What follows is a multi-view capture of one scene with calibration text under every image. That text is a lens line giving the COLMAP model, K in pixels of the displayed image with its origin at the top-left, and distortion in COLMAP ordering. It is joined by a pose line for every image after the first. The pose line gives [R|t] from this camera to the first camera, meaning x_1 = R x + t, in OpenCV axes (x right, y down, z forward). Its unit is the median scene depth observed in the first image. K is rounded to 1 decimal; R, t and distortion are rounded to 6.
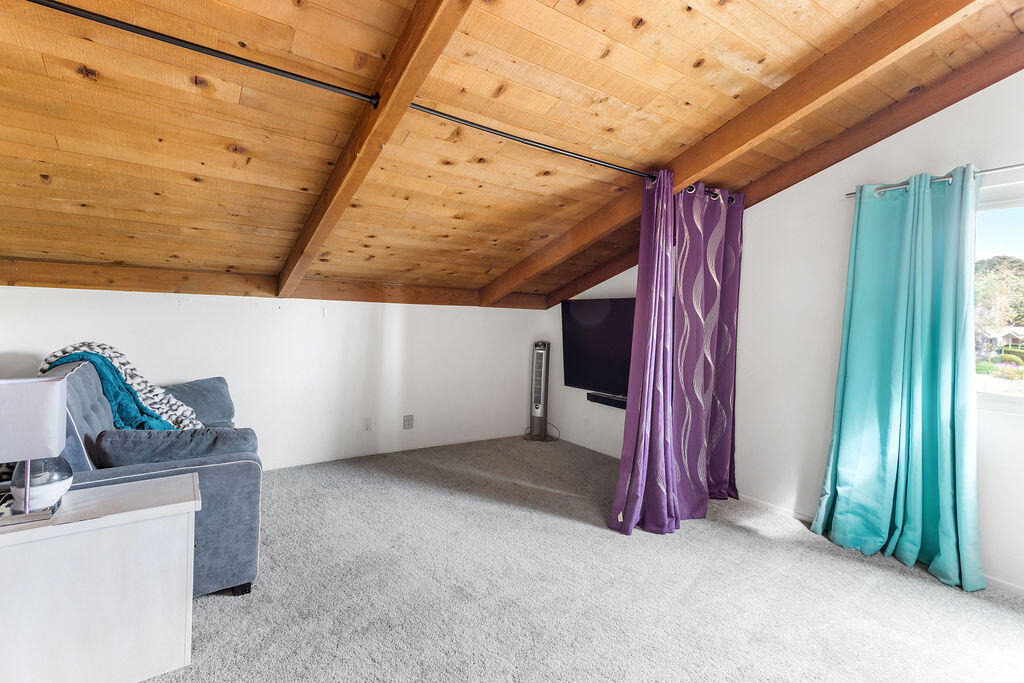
lens RADIAL K [[483.8, 0, 509.8], [0, 483.8, 323.0], [0, 0, 1]] dist [0.026433, 0.000279]
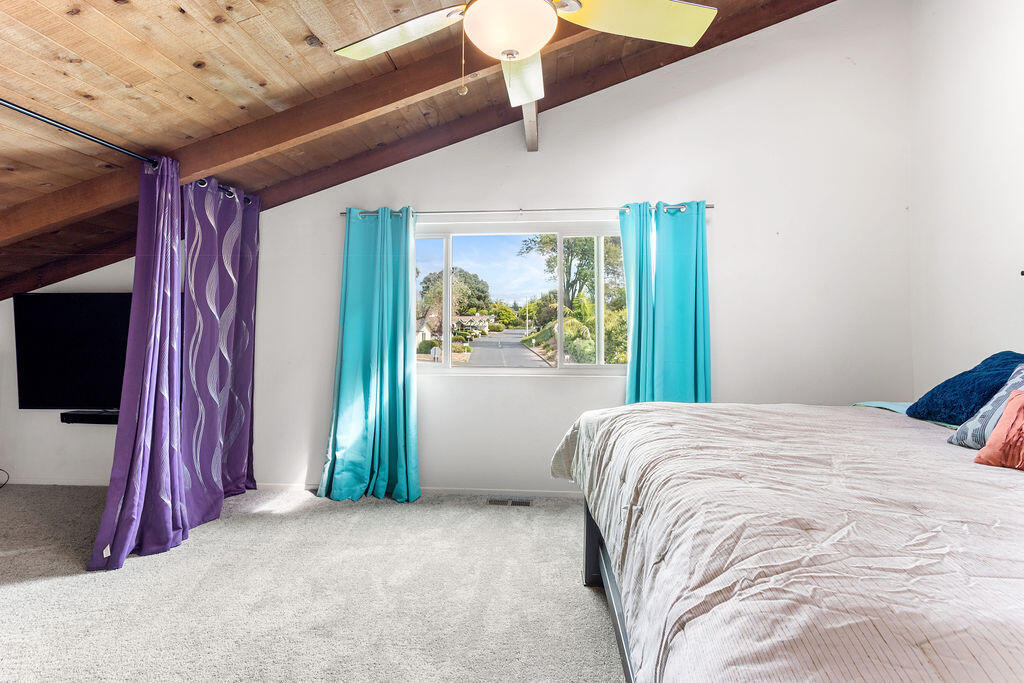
lens RADIAL K [[487.3, 0, 503.5], [0, 487.3, 302.4], [0, 0, 1]] dist [0.026671, 0.000597]
pose [[0.642419, 0.002248, 0.766350, 0.003846], [0.022533, 0.999508, -0.021822, -0.000619], [-0.766022, 0.031287, 0.642052, -0.100466]]
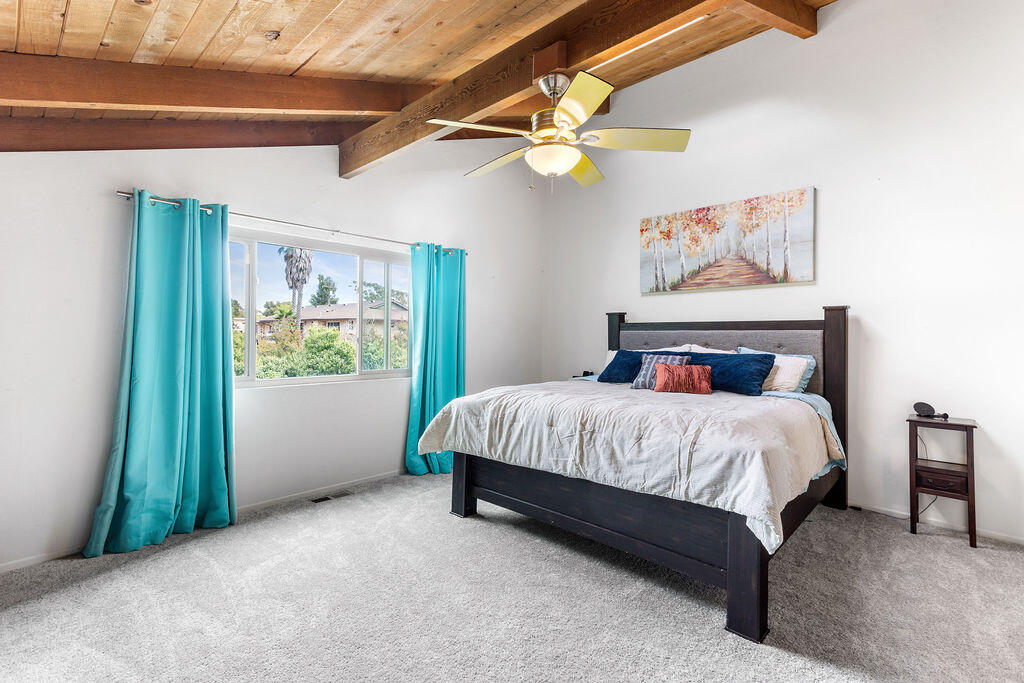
lens RADIAL K [[462.9, 0, 512.0], [0, 462.9, 341.5], [0, 0, 1]] dist [0.000273, 0.000076]
pose [[-0.190506, -0.042952, 0.980746, -0.347654], [-0.008750, 0.999077, 0.042055, -0.014199], [-0.981647, -0.000570, -0.190706, 0.396152]]
